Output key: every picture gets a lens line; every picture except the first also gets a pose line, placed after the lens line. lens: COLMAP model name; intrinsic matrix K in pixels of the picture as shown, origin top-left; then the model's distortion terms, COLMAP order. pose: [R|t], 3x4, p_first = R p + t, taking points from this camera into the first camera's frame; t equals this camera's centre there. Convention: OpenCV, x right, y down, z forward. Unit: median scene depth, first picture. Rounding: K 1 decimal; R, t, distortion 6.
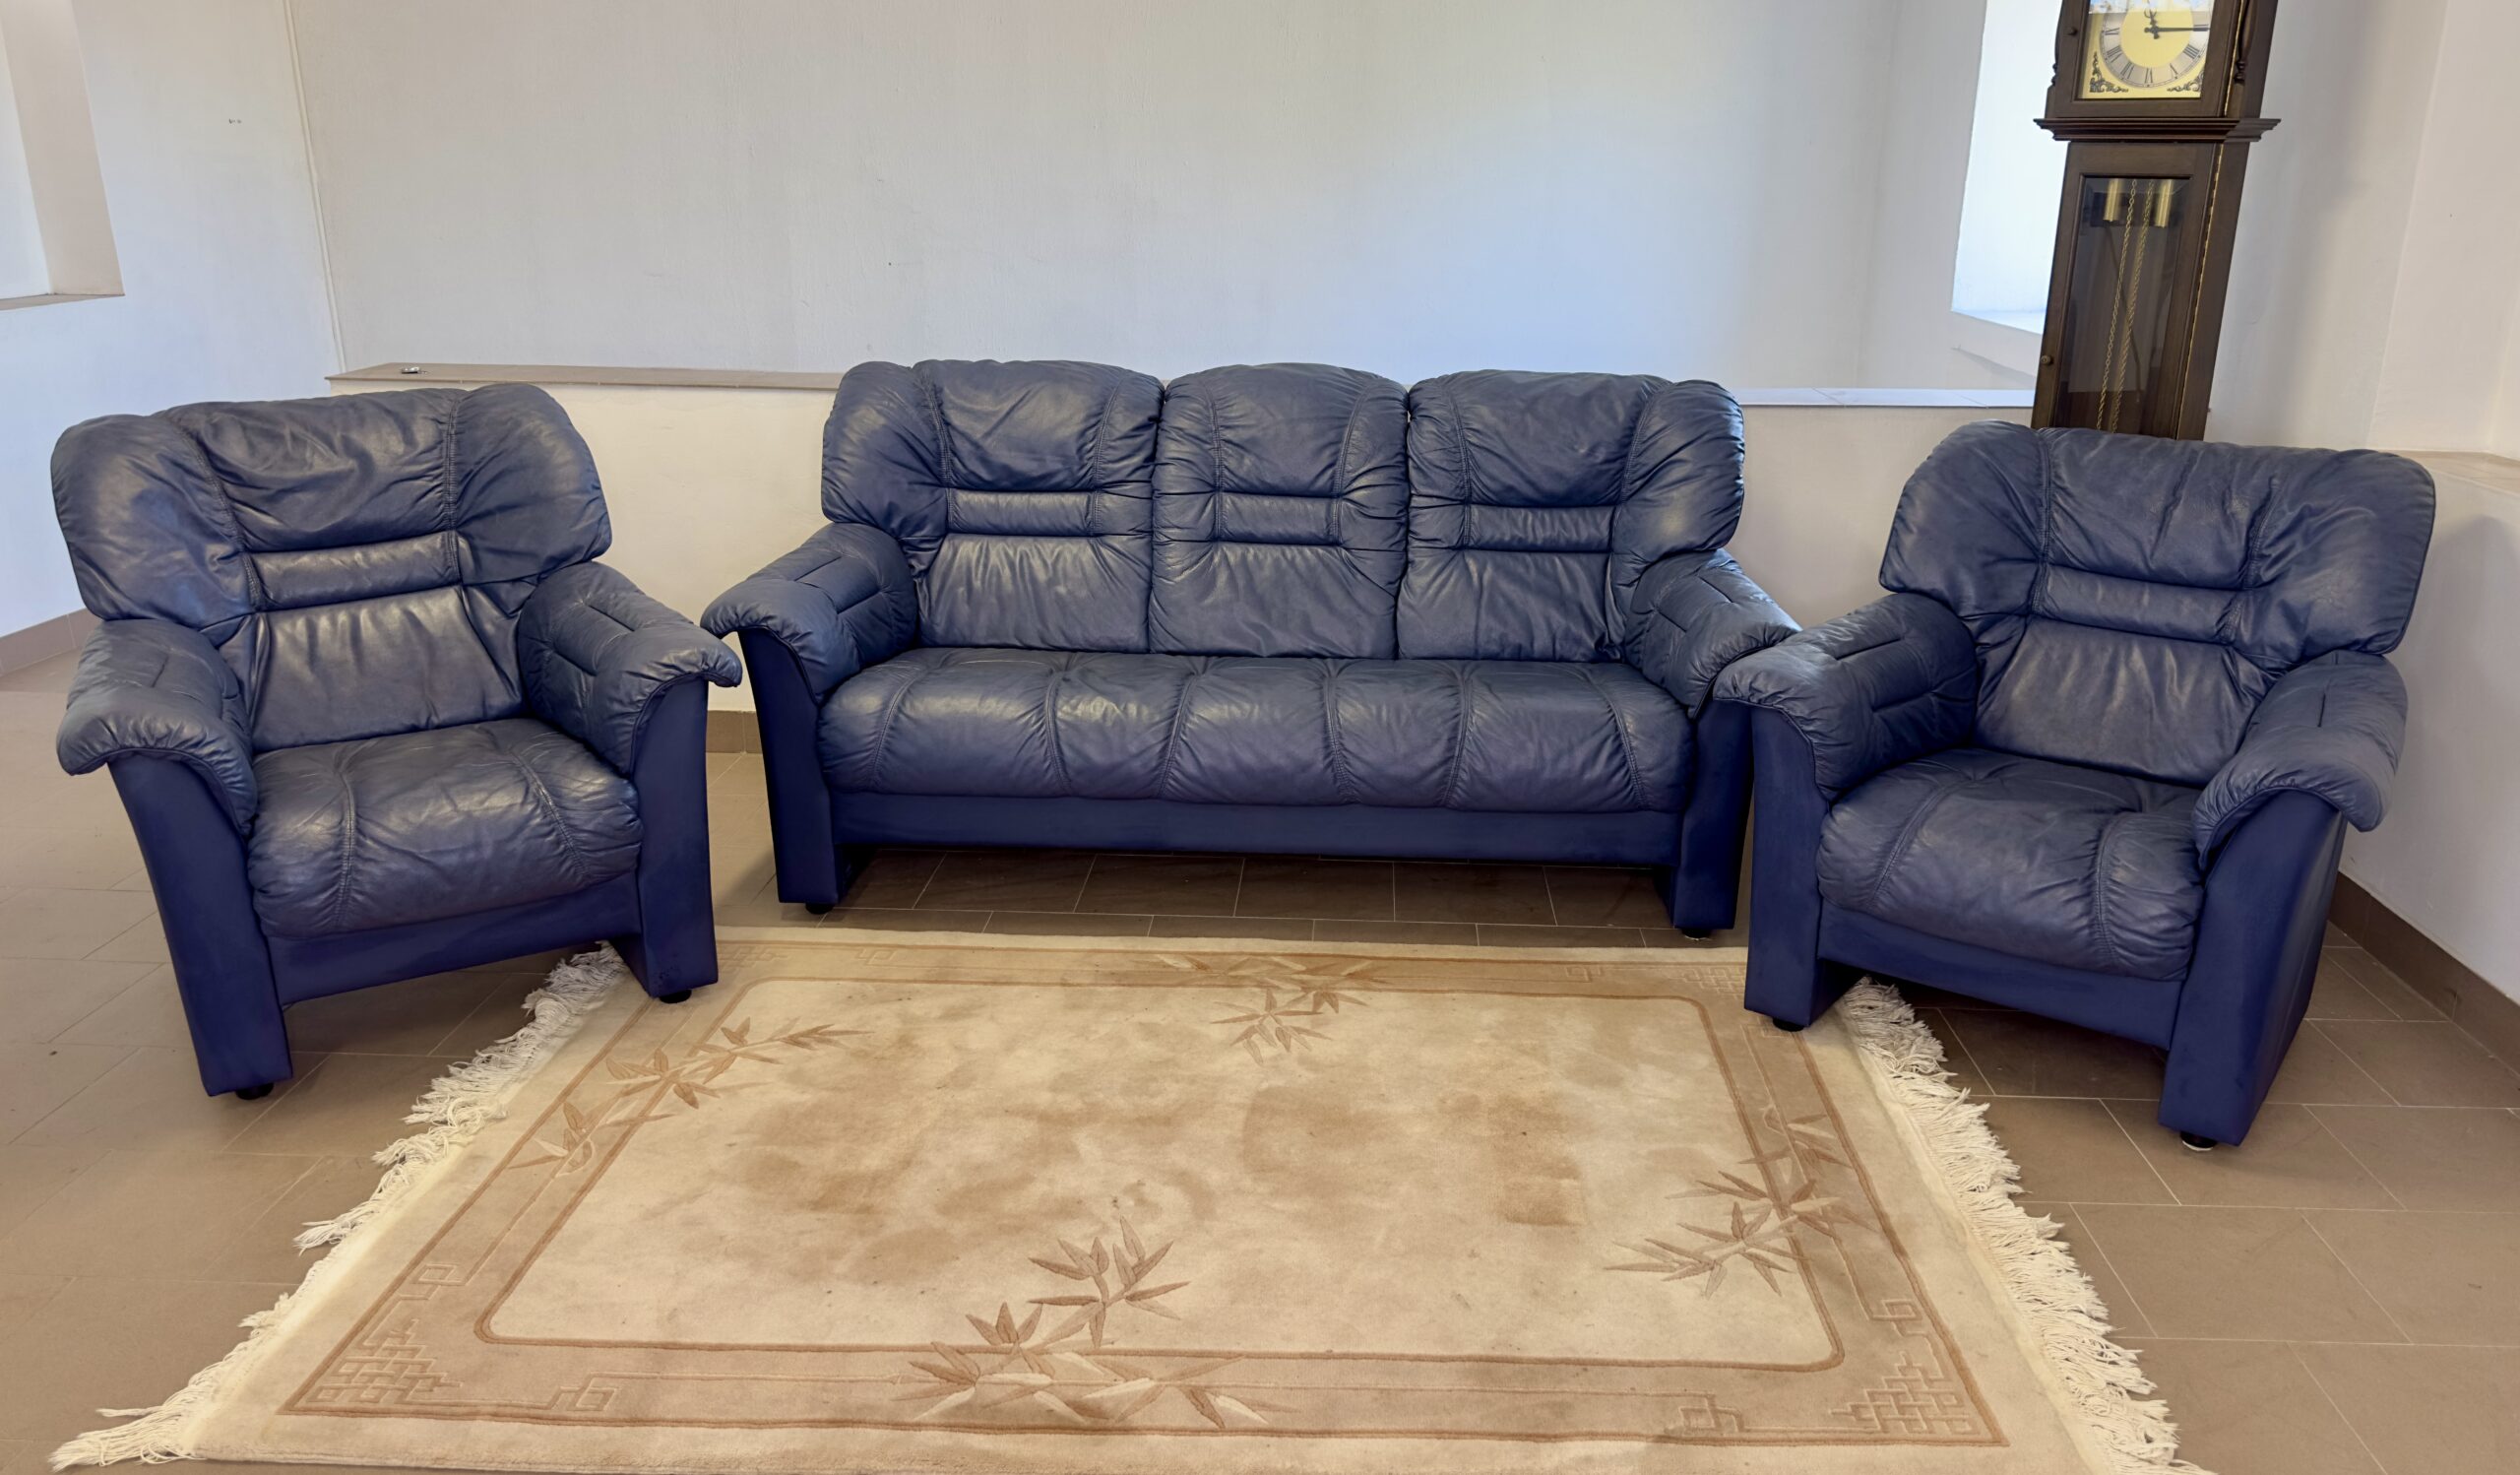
lens RADIAL K [[1717.1, 0, 1290.2], [0, 1717.1, 740.9], [0, 0, 1]] dist [0.127498, -0.200356]
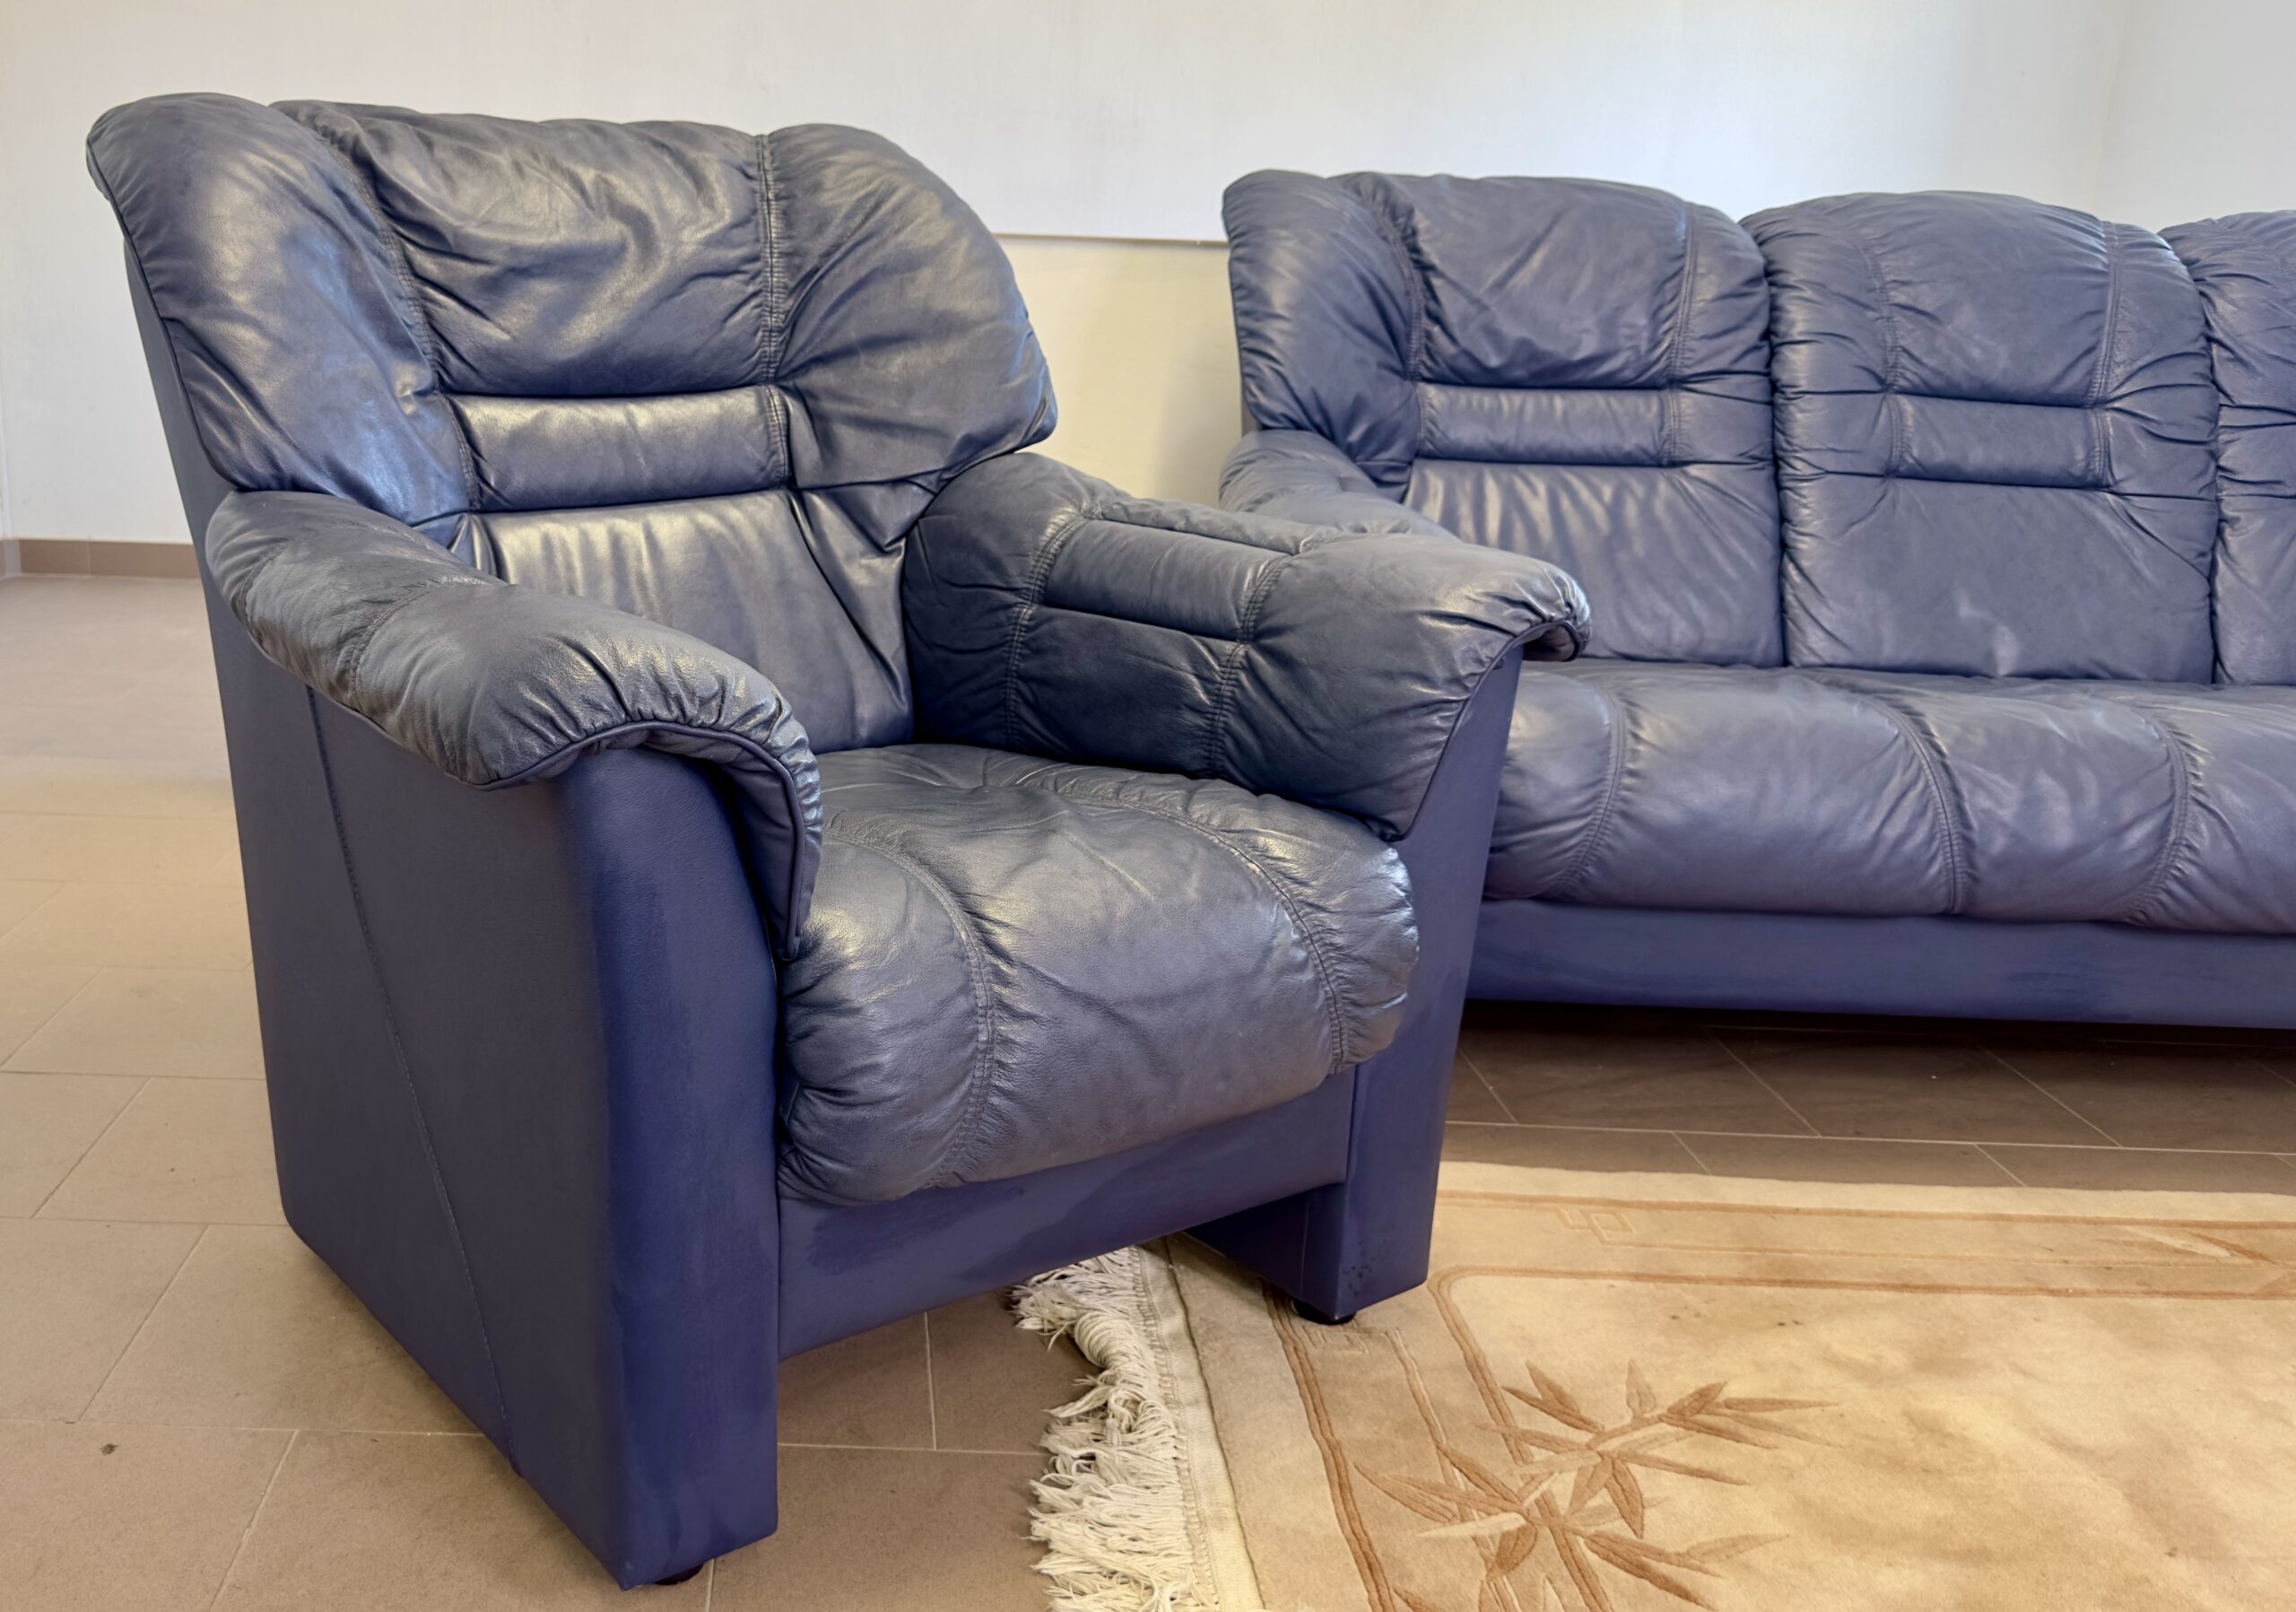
lens RADIAL K [[1991.5, 0, 945.4], [0, 1991.5, 797.8], [0, 0, 1]] dist [0.098644, -0.137256]
pose [[0.998678, 0.013498, 0.049600, -0.467486], [-0.011153, 0.998821, -0.047252, 0.030787], [-0.050179, 0.046637, 0.997651, 0.422101]]
